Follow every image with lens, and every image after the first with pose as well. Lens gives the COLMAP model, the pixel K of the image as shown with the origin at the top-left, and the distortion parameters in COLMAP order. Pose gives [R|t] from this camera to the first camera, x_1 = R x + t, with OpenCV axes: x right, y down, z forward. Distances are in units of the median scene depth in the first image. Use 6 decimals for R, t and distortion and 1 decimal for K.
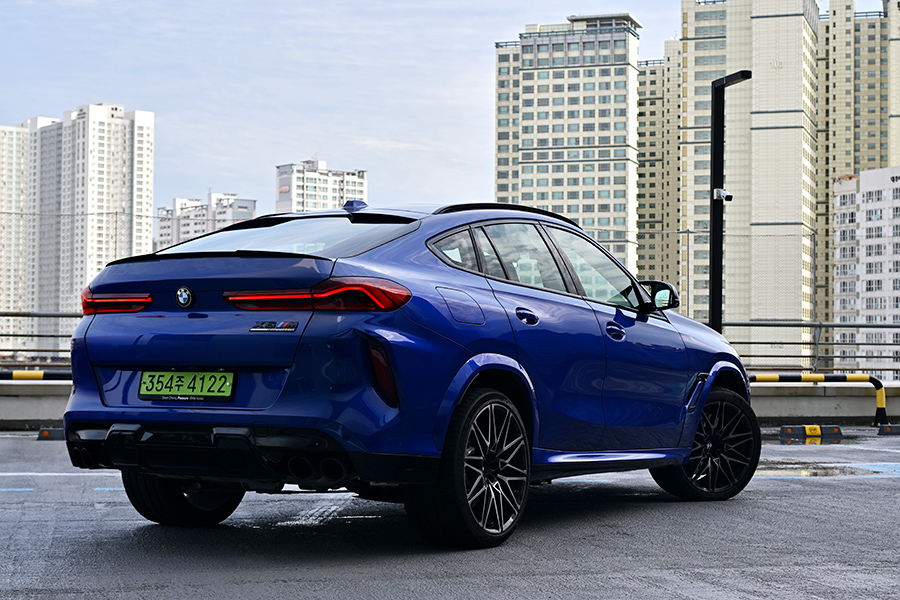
lens RADIAL K [[1560.5, 0, 483.6], [0, 1560.5, 307.8], [0, 0, 1]] dist [0.043862, 0.000000]
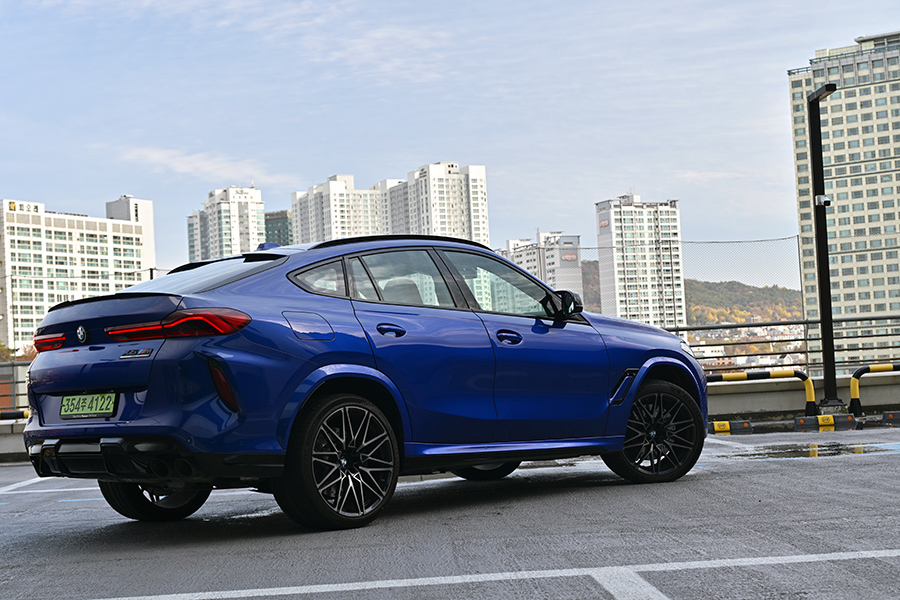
lens RADIAL K [[1427.0, 0, 467.5], [0, 1427.0, 306.2], [0, 0, 1]] dist [0.003683, 0.000000]
pose [[0.971493, -0.072722, -0.225640, 0.130841], [0.068963, 0.997318, -0.024509, 0.007044], [0.226817, 0.008250, 0.973902, -0.011593]]
